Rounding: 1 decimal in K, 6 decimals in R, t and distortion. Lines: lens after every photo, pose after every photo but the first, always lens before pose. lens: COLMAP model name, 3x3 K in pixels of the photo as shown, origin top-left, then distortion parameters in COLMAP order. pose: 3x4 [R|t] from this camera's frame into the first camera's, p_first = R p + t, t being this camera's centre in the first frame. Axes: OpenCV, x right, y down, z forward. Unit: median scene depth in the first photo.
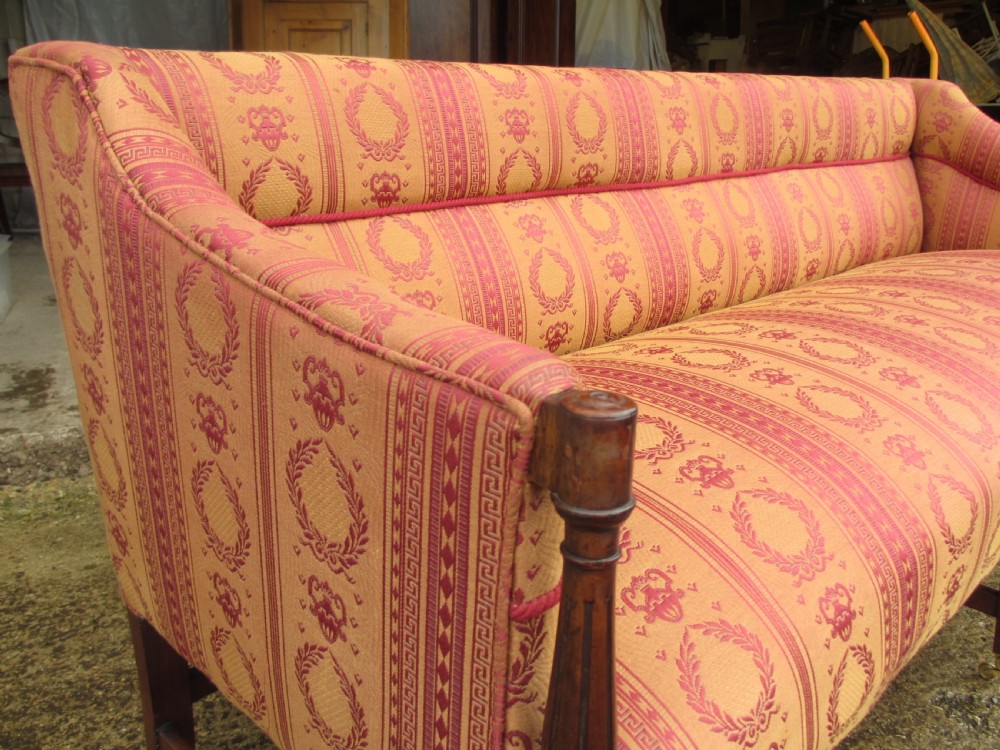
lens RADIAL K [[814.5, 0, 505.3], [0, 814.5, 378.5], [0, 0, 1]] dist [-0.062056, 0.016183]
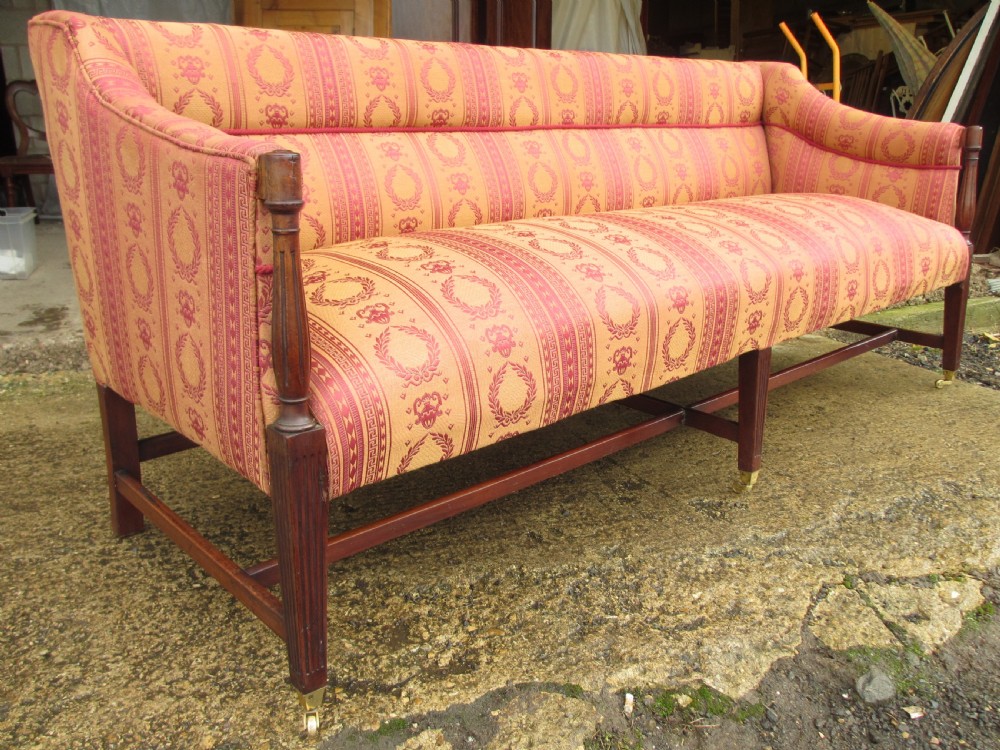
lens RADIAL K [[803.1, 0, 500.0], [0, 803.1, 375.0], [0, 0, 1]] dist [-0.053969, 0.007363]
pose [[0.999618, 0.010479, -0.025561, 0.265148], [-0.010859, 0.999832, -0.014785, 0.226277], [0.025402, 0.015057, 0.999564, -0.387106]]
